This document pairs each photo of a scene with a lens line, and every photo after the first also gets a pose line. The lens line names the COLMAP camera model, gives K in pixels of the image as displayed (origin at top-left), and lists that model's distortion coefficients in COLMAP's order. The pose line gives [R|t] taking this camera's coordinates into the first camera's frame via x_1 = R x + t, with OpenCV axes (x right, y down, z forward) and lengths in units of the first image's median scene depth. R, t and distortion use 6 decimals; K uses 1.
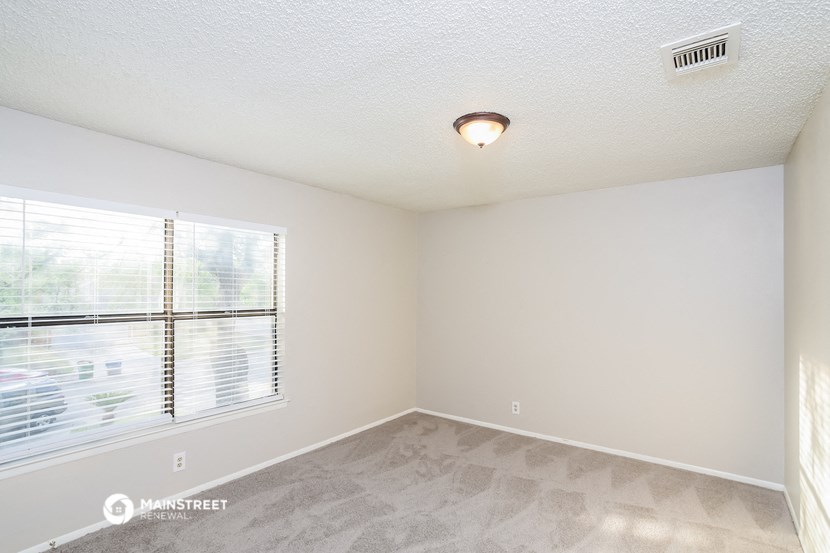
lens RADIAL K [[413.2, 0, 413.9], [0, 413.2, 292.4], [0, 0, 1]] dist [-0.000277, 0.000029]
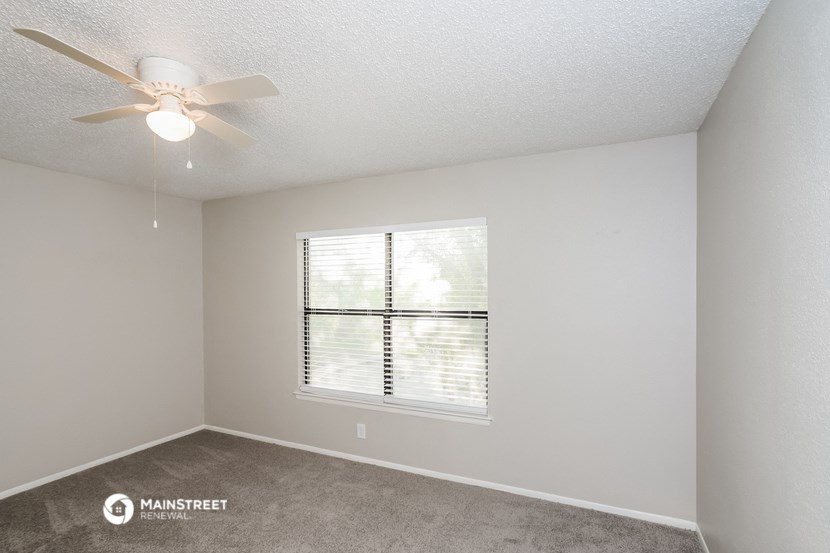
lens RADIAL K [[424.4, 0, 414.0], [0, 424.4, 300.7], [0, 0, 1]] dist [0.000537, 0.000070]
pose [[0.190071, 0.013463, -0.981678, 0.645853], [0.004067, 0.999887, 0.014501, 0.003789], [0.981762, -0.006749, 0.189995, 0.845318]]
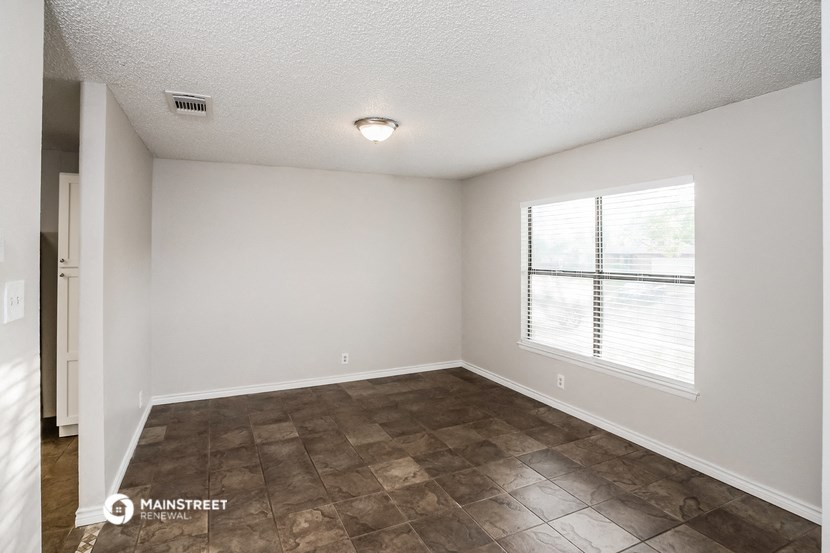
lens RADIAL K [[452.5, 0, 417.4], [0, 452.5, 252.4], [0, 0, 1]] dist [-0.000662, -0.000041]
pose [[-0.457464, -0.010307, -0.889169, 0.878788], [-0.003473, 0.999946, -0.009804, 0.005597], [0.889221, -0.001397, -0.457475, 1.151581]]
